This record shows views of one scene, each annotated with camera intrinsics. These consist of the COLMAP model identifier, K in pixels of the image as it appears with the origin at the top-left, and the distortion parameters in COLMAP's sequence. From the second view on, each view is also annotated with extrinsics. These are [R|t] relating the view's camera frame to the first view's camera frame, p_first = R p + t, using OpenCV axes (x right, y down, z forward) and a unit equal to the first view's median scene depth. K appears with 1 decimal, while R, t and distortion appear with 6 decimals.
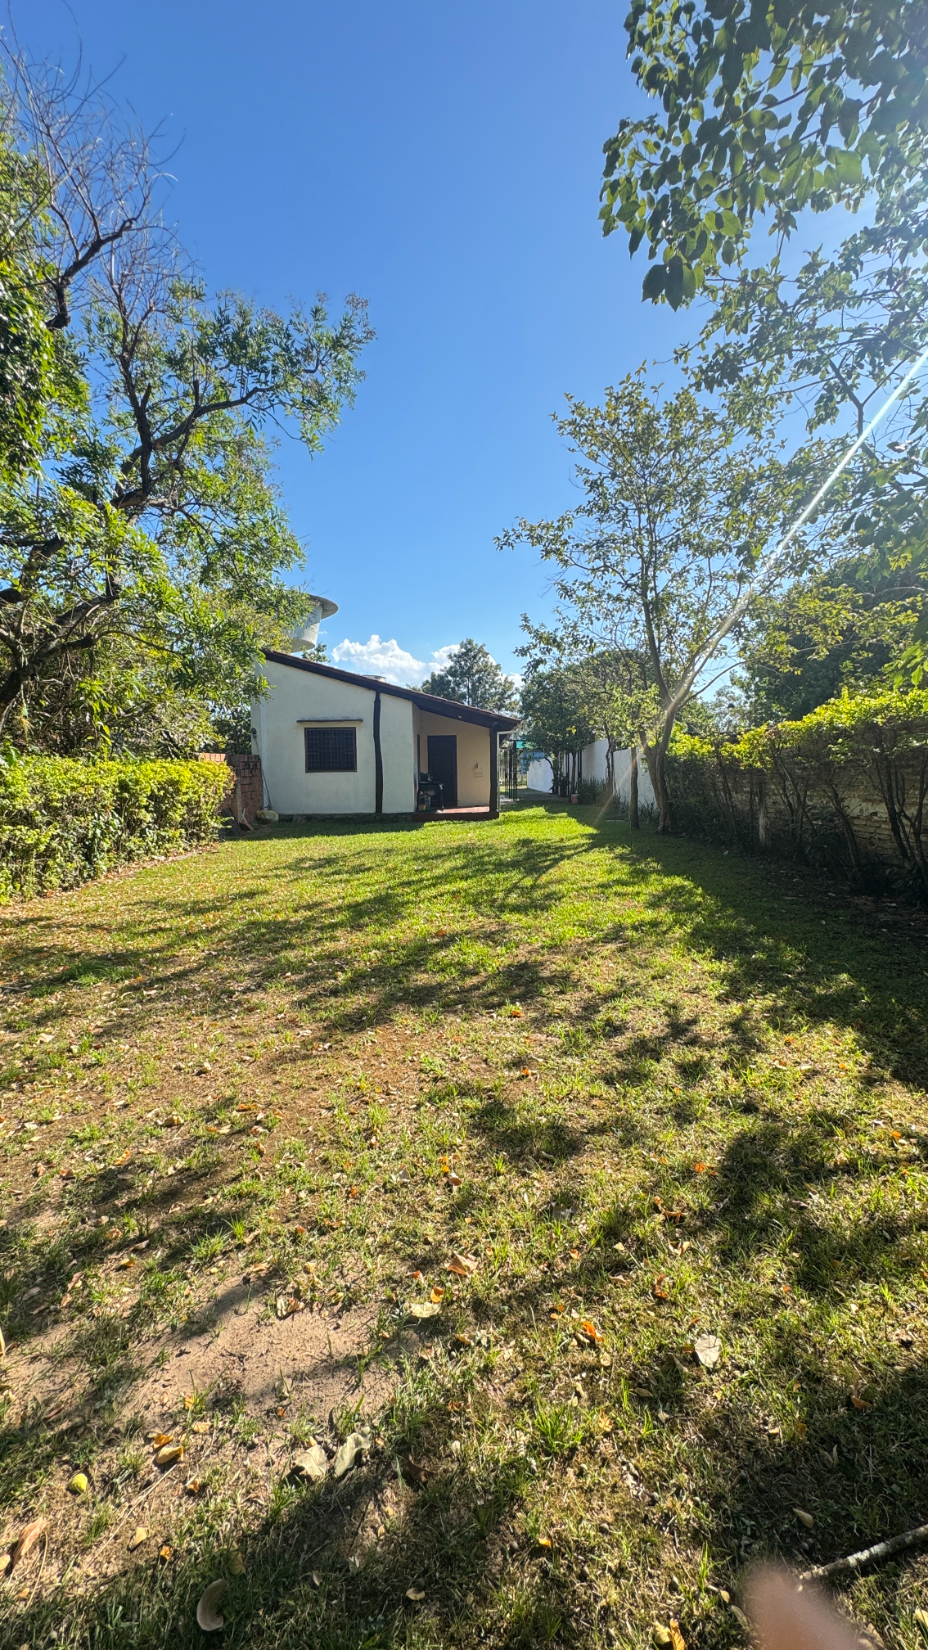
lens RADIAL K [[659.3, 0, 462.6], [0, 659.3, 820.7], [0, 0, 1]] dist [-0.002023, 0.000006]
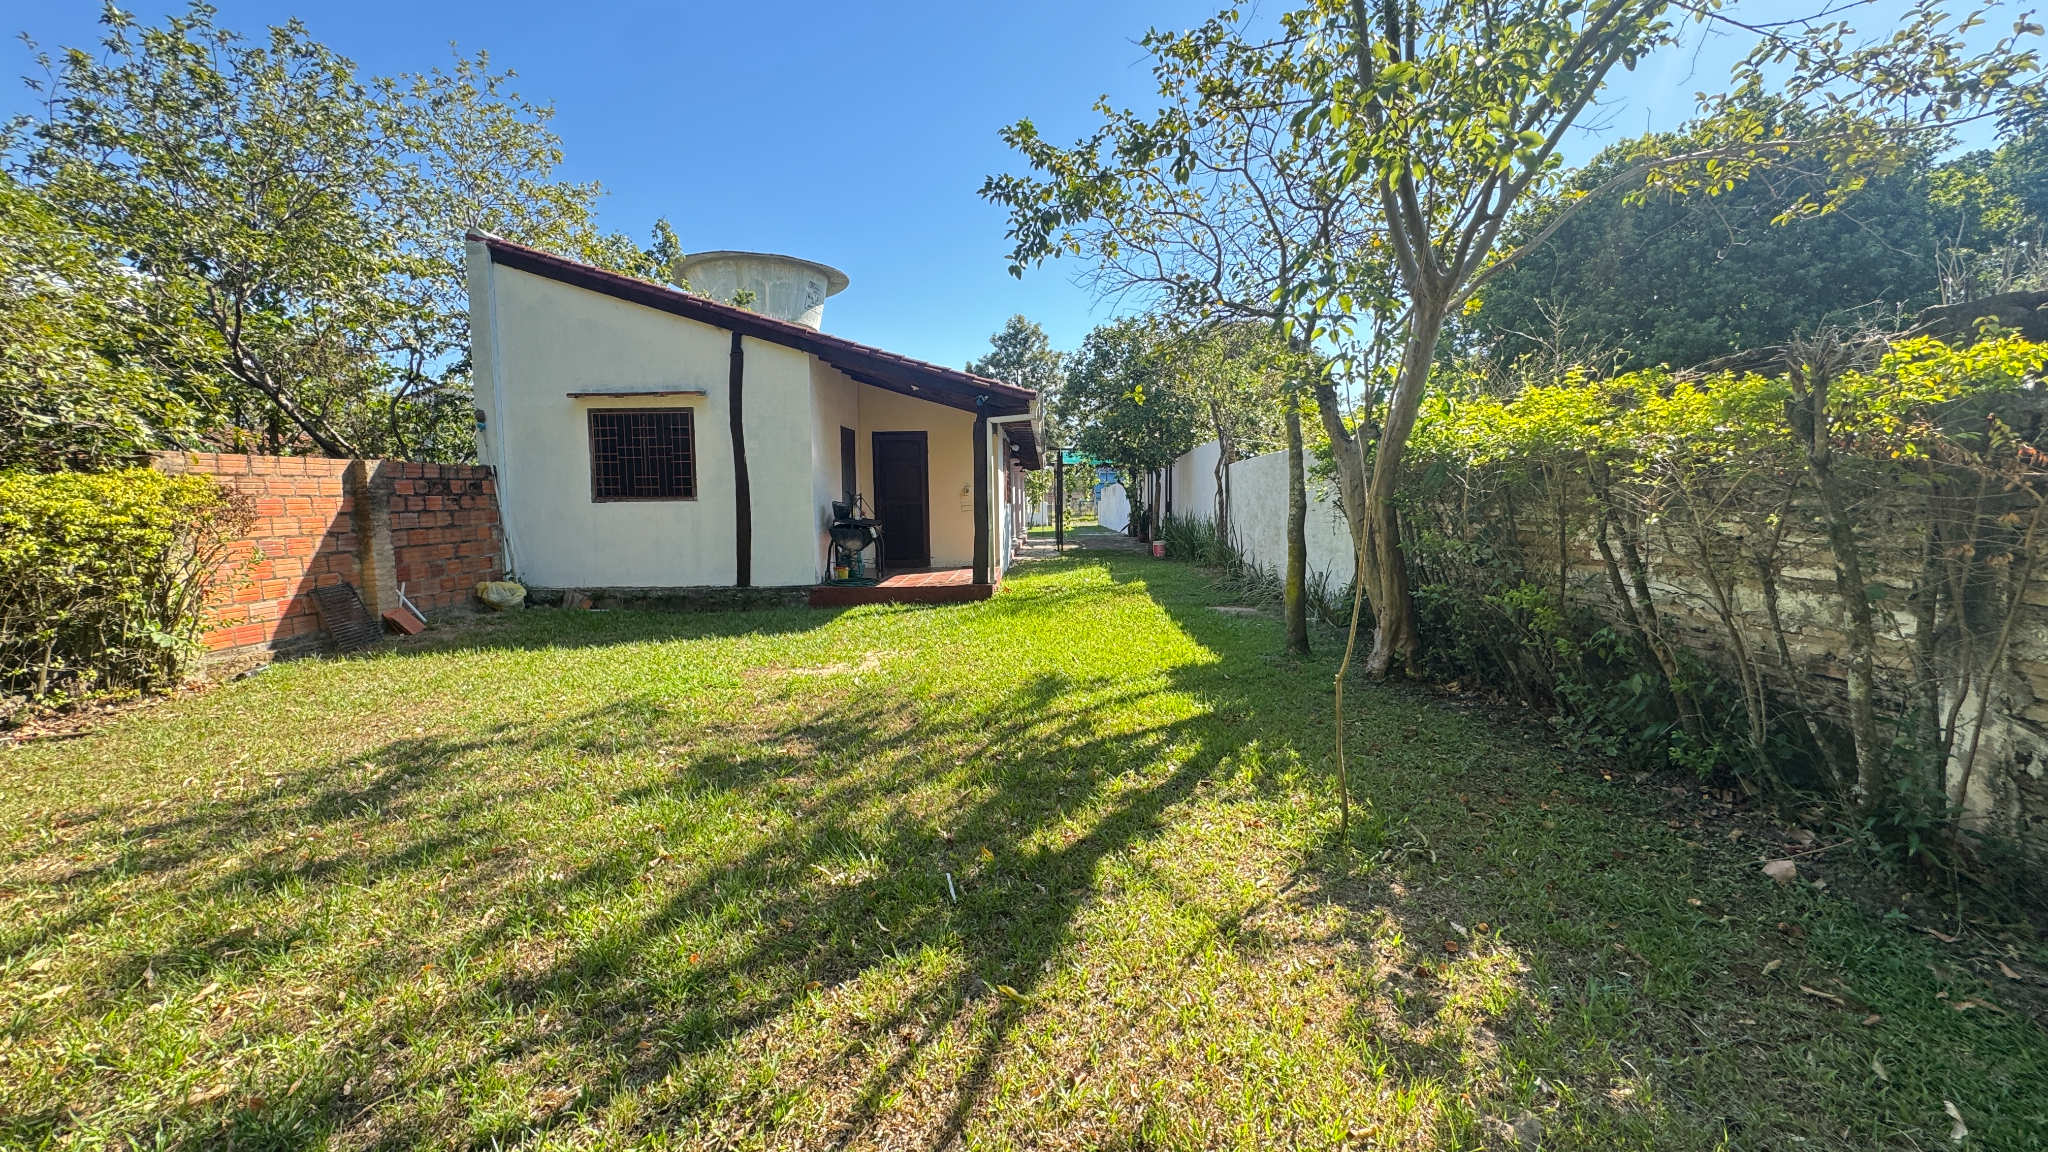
lens RADIAL K [[818.3, 0, 1026.0], [0, 818.3, 571.4], [0, 0, 1]] dist [-0.002023, 0.000006]
pose [[0.999971, 0.000205, -0.007674, 0.081785], [-0.000134, 0.999957, 0.009257, -0.027514], [0.007675, -0.009256, 0.999928, 0.394563]]
